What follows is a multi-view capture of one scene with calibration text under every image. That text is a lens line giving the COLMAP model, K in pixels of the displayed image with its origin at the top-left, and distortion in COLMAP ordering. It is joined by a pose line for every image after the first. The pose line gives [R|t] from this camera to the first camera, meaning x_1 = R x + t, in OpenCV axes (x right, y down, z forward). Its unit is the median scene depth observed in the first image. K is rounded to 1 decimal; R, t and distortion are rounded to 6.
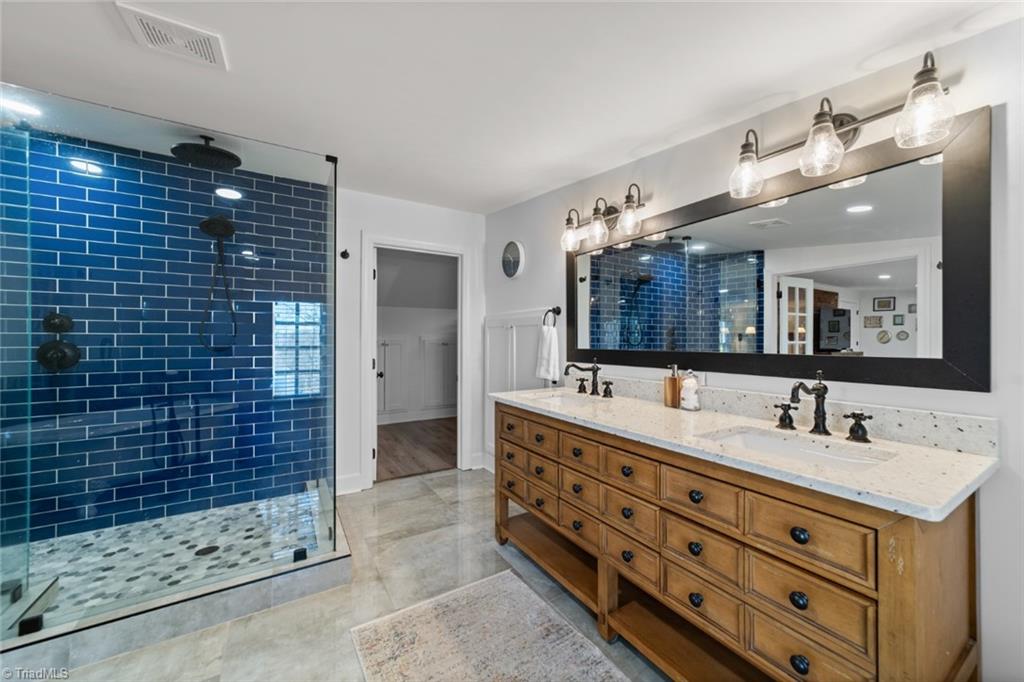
lens RADIAL K [[391.1, 0, 522.1], [0, 391.1, 339.6], [0, 0, 1]] dist [-0.001023, 0.002275]
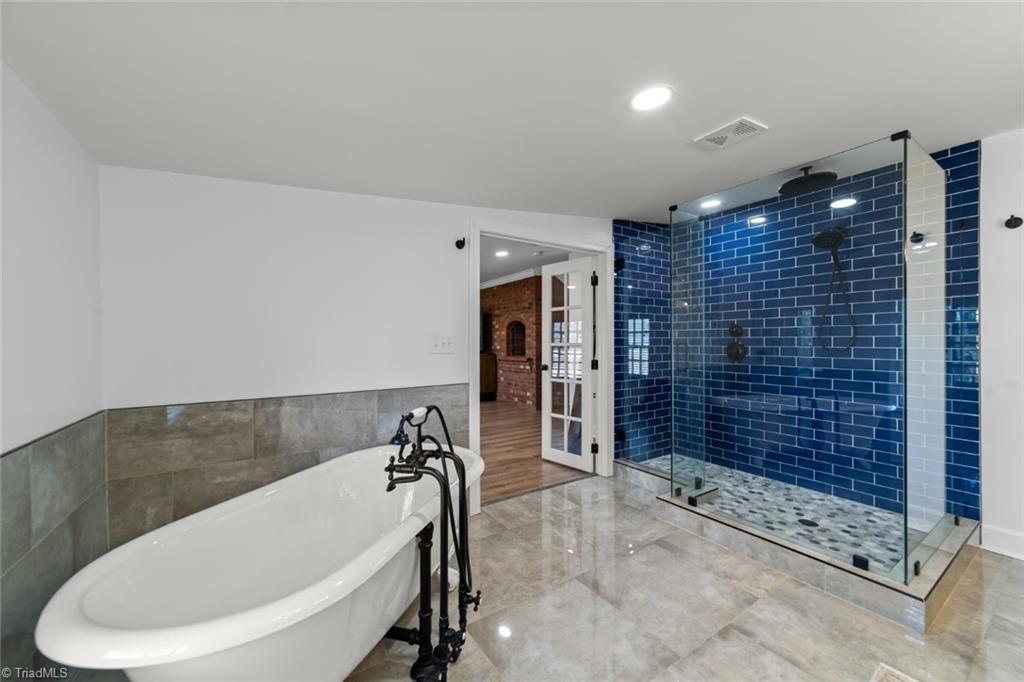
lens RADIAL K [[391.1, 0, 519.8], [0, 391.1, 340.8], [0, 0, 1]] dist [-0.001023, 0.002275]
pose [[0.035718, -0.001891, -0.999360, 0.328468], [-0.000070, 0.999998, -0.001895, 0.001572], [0.999362, 0.000138, 0.035717, 0.104354]]
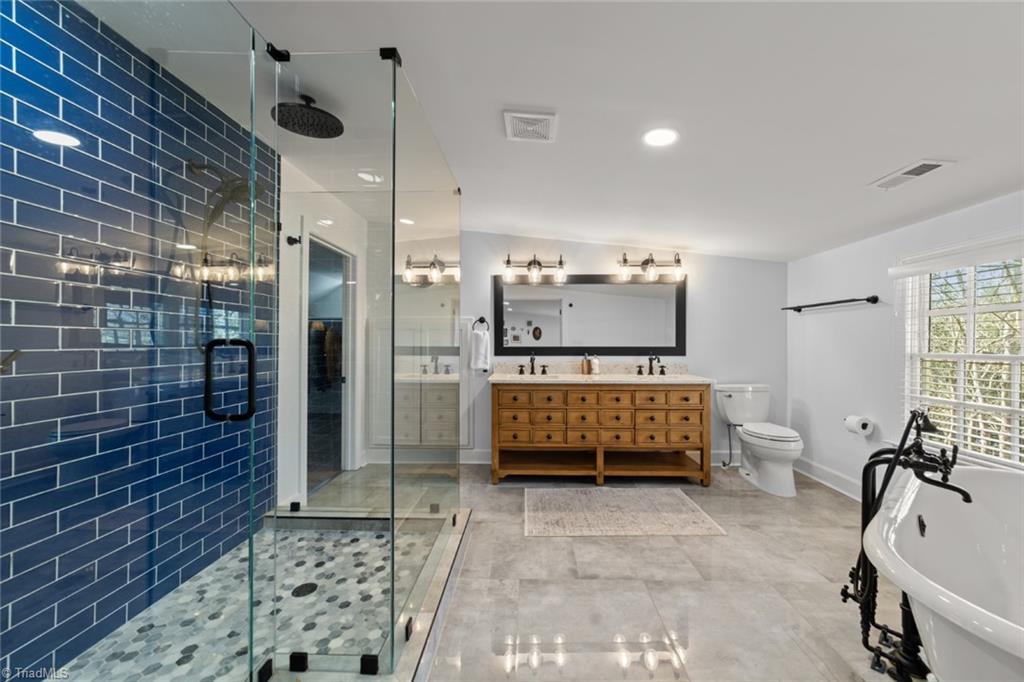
lens RADIAL K [[391.1, 0, 521.2], [0, 391.1, 345.5], [0, 0, 1]] dist [-0.001023, 0.002275]
pose [[0.545646, -0.004282, 0.838005, -1.260883], [-0.002264, 0.999976, 0.006583, 0.010143], [-0.838013, -0.005489, 0.545623, 0.159546]]
